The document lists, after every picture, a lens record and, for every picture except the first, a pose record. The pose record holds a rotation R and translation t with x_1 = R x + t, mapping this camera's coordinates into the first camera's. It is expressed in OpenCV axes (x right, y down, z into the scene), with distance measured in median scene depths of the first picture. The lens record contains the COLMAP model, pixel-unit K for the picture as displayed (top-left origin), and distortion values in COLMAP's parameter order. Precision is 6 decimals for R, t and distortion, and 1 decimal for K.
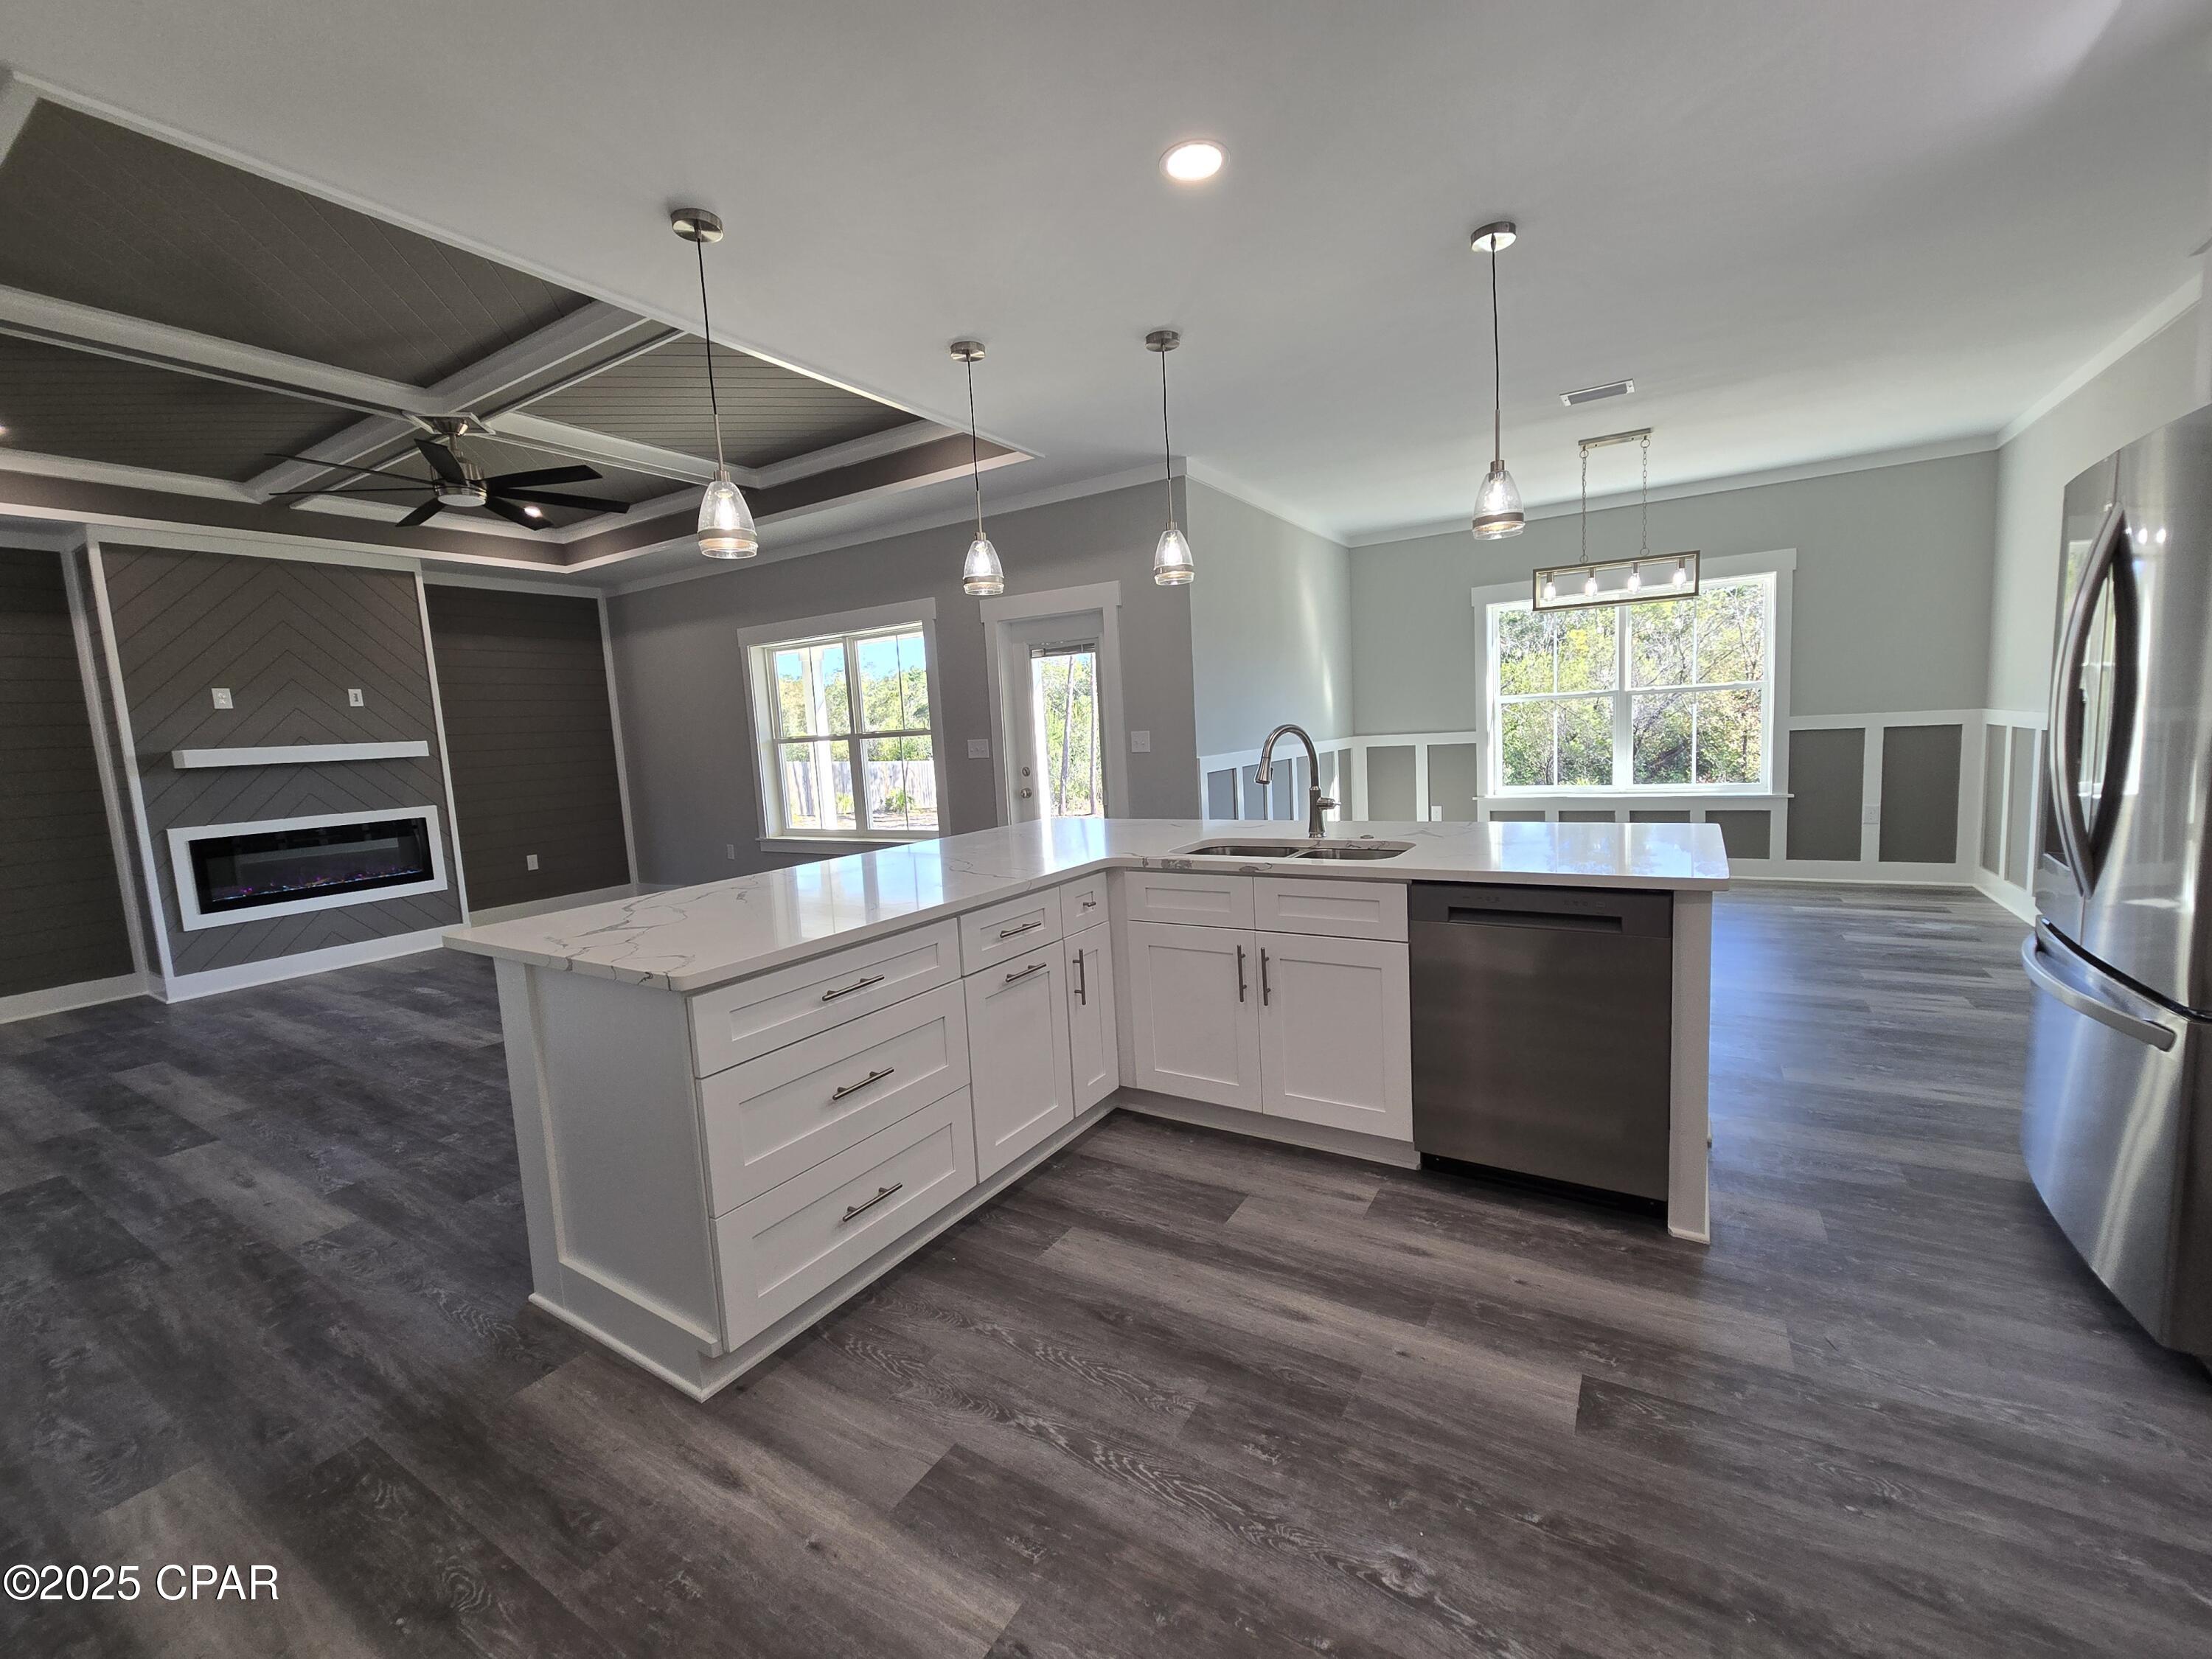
lens RADIAL K [[910.6, 0, 1110.8], [0, 910.6, 826.2], [0, 0, 1]] dist [0.000792, -0.000283]
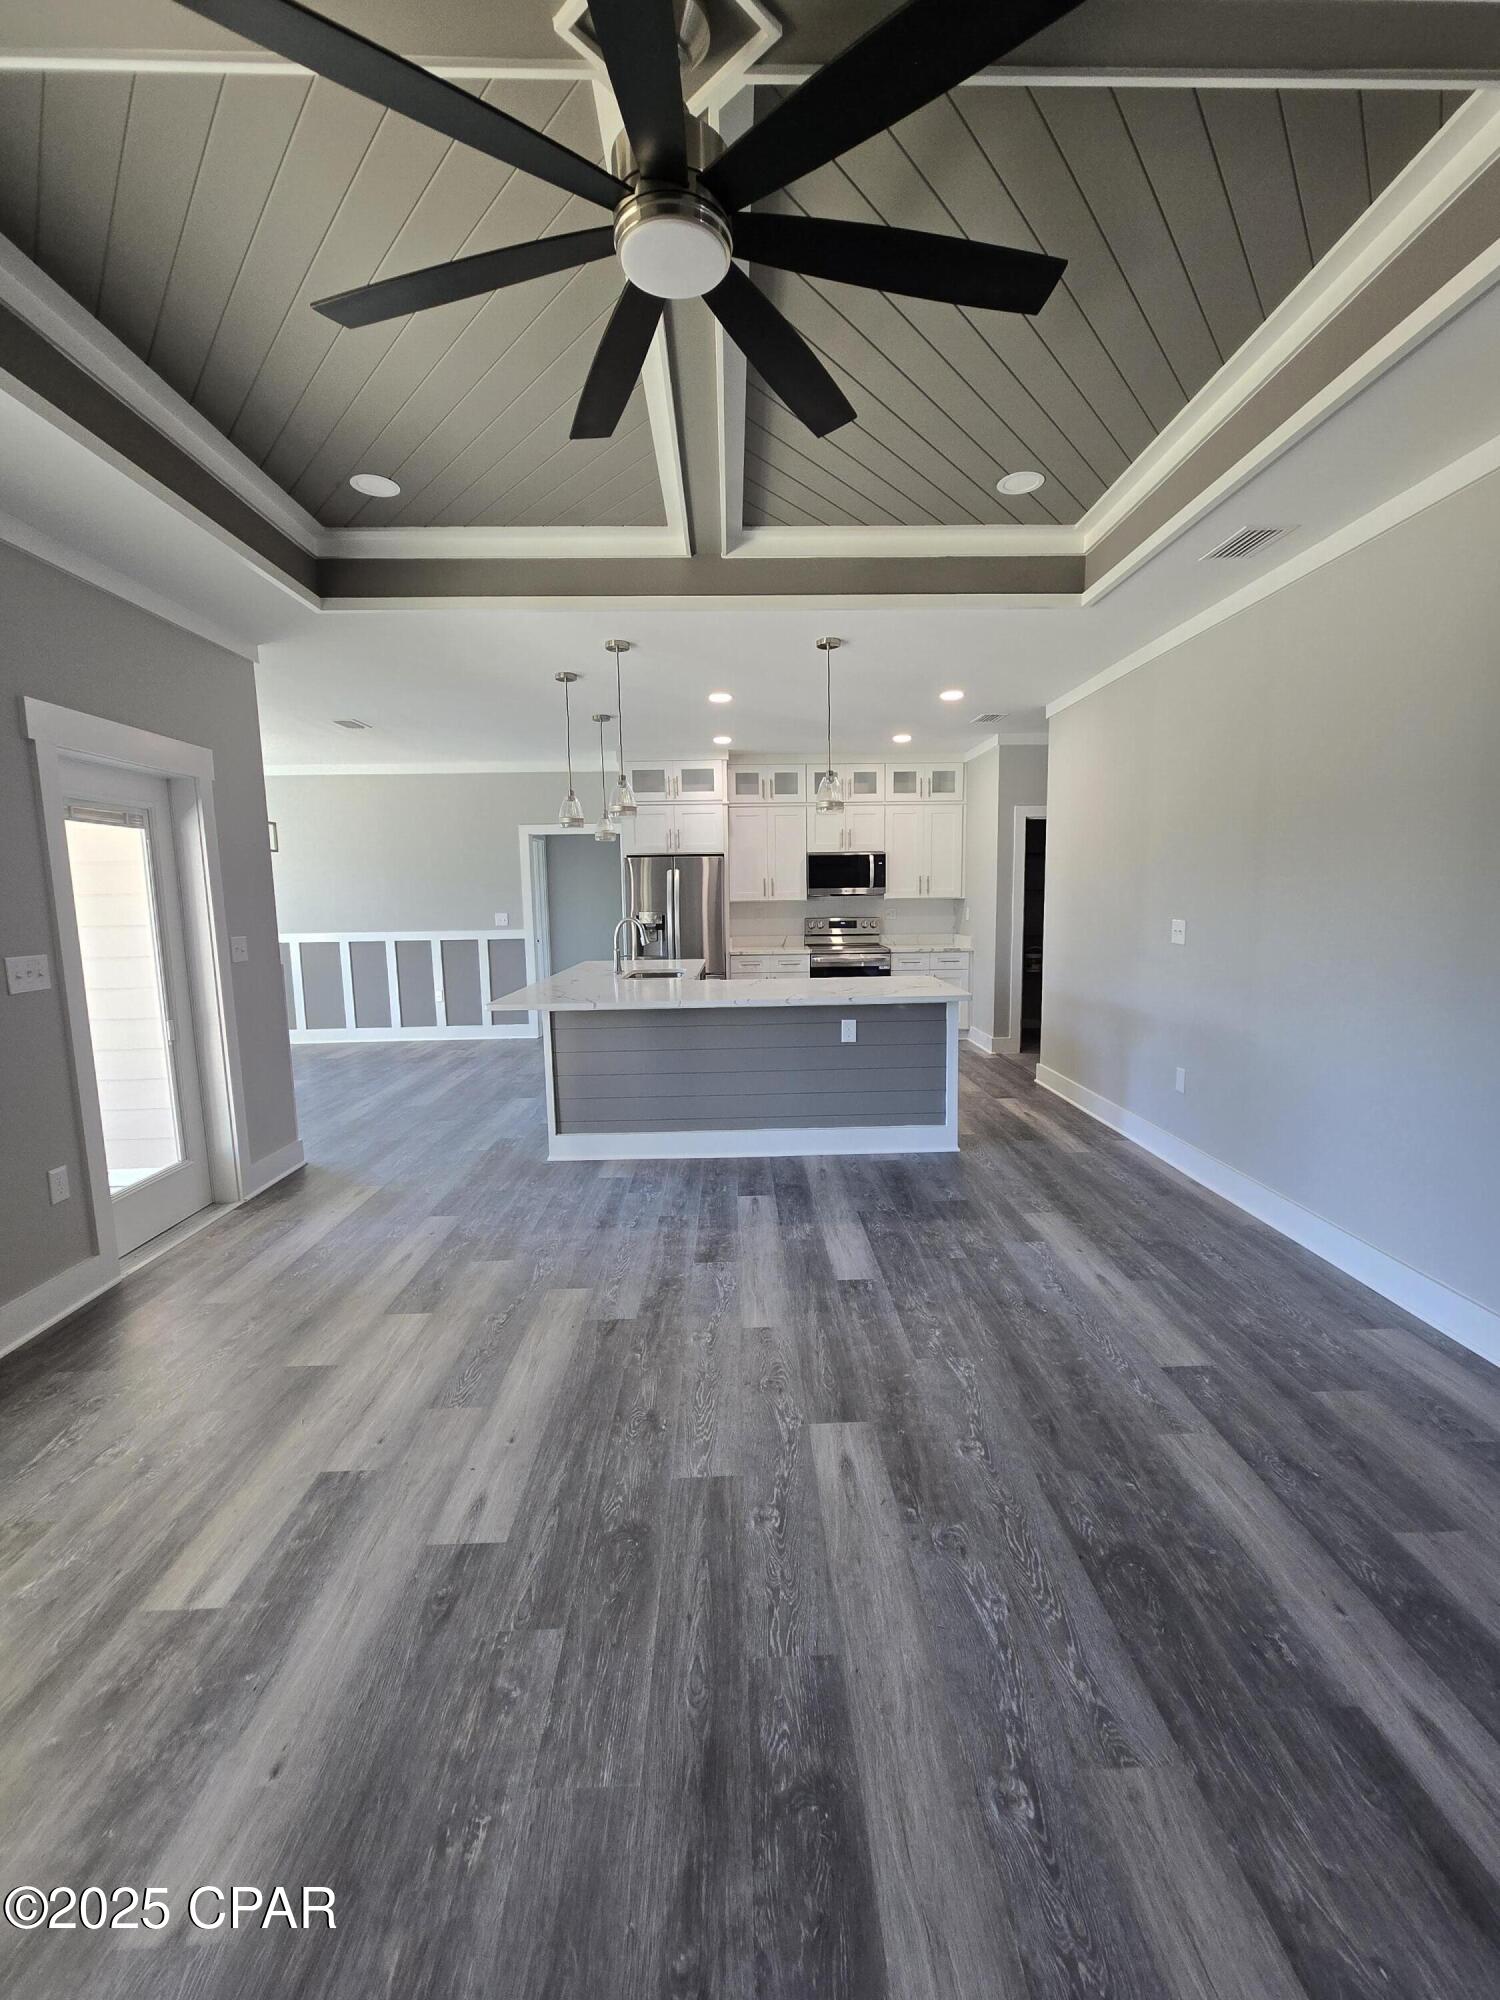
lens RADIAL K [[823.4, 0, 754.3], [0, 823.4, 1001.6], [0, 0, 1]] dist [0.000792, -0.000283]
pose [[-0.544623, -0.048265, 0.837291, -1.618340], [0.136674, 0.979890, 0.145385, -0.168152], [-0.827469, 0.193616, -0.527074, 1.910302]]
